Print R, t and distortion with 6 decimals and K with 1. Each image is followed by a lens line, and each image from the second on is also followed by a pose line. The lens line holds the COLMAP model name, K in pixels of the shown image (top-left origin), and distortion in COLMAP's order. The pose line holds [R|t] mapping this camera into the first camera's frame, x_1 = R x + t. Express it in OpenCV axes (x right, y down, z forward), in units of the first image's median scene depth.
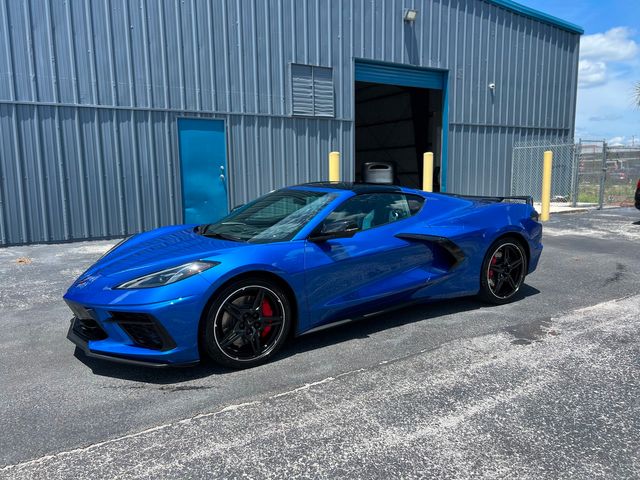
lens RADIAL K [[483.0, 0, 320.4], [0, 483.0, 243.7], [0, 0, 1]] dist [0.051341, -0.052903]
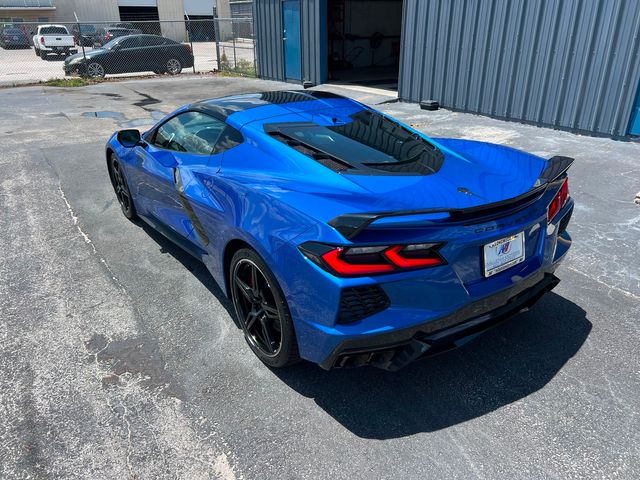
lens RADIAL K [[483.0, 0, 323.5], [0, 483.0, 241.1], [0, 0, 1]] dist [0.051341, -0.052903]
pose [[0.042583, 0.424237, -0.904549, 0.964214], [-0.144713, 0.898442, 0.414560, -0.284530], [0.988557, 0.113247, 0.099651, 1.150069]]
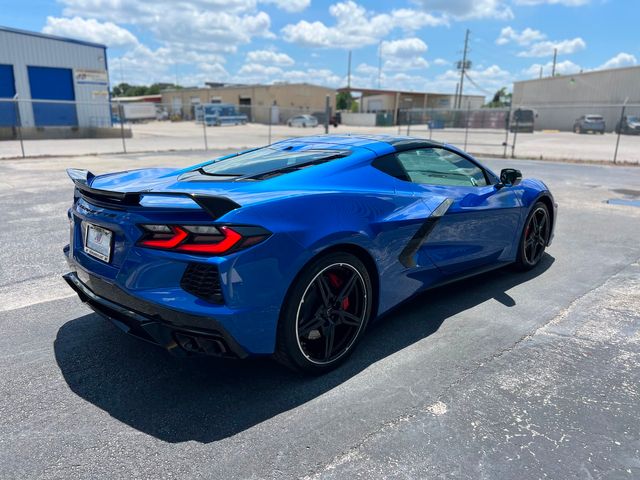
lens RADIAL K [[483.0, 0, 318.8], [0, 483.0, 242.8], [0, 0, 1]] dist [0.051341, -0.052903]
pose [[-0.976115, 0.061526, -0.208362, 0.330869], [-0.025933, 0.919209, 0.392914, -0.315622], [0.215703, 0.388933, -0.895658, 2.018609]]
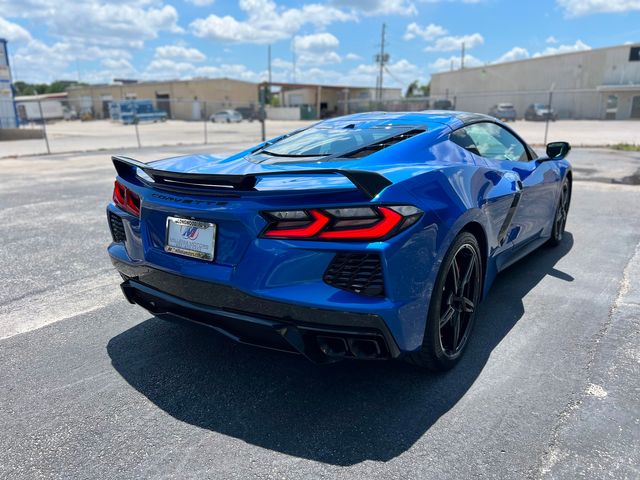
lens RADIAL K [[483.0, 0, 318.9], [0, 483.0, 241.7], [0, 0, 1]] dist [0.051341, -0.052903]
pose [[-0.926346, 0.125968, -0.354986, 0.528615], [-0.026397, 0.918396, 0.394781, -0.270313], [0.375747, 0.375074, -0.847427, 1.894917]]
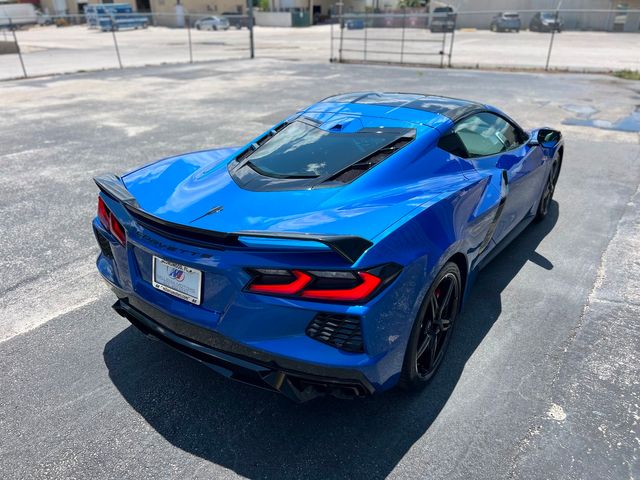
lens RADIAL K [[483.0, 0, 319.8], [0, 483.0, 243.3], [0, 0, 1]] dist [0.051341, -0.052903]
pose [[-0.920945, 0.188925, -0.340835, 0.501839], [-0.033873, 0.832504, 0.552983, -0.394693], [0.388218, 0.520812, -0.760290, 1.847966]]
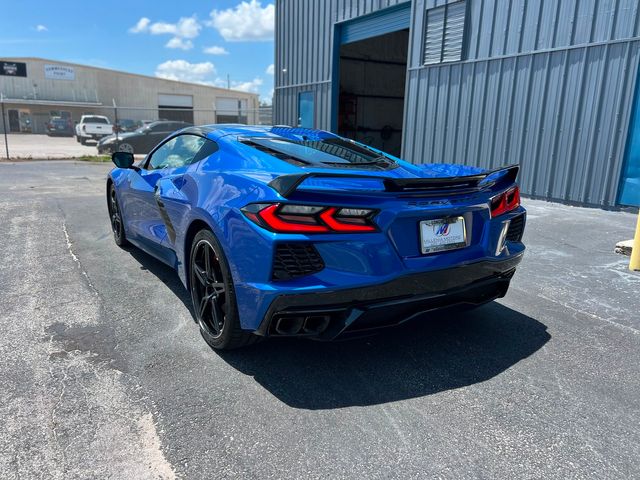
lens RADIAL K [[483.0, 0, 321.1], [0, 483.0, 239.7], [0, 0, 1]] dist [0.051341, -0.052903]
pose [[-0.010714, 0.237908, -0.971229, 1.038659], [-0.173946, 0.956032, 0.236104, -0.175716], [0.984697, 0.171471, 0.031140, 1.252467]]
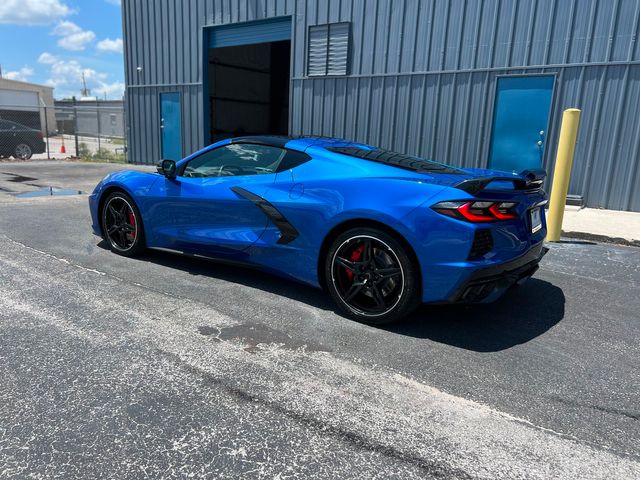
lens RADIAL K [[483.0, 0, 319.6], [0, 483.0, 239.2], [0, 0, 1]] dist [0.051341, -0.052903]
pose [[0.378097, 0.222712, -0.898578, 1.080246], [-0.183284, 0.969427, 0.163151, -0.104351], [0.907441, 0.103008, 0.407357, 0.752109]]
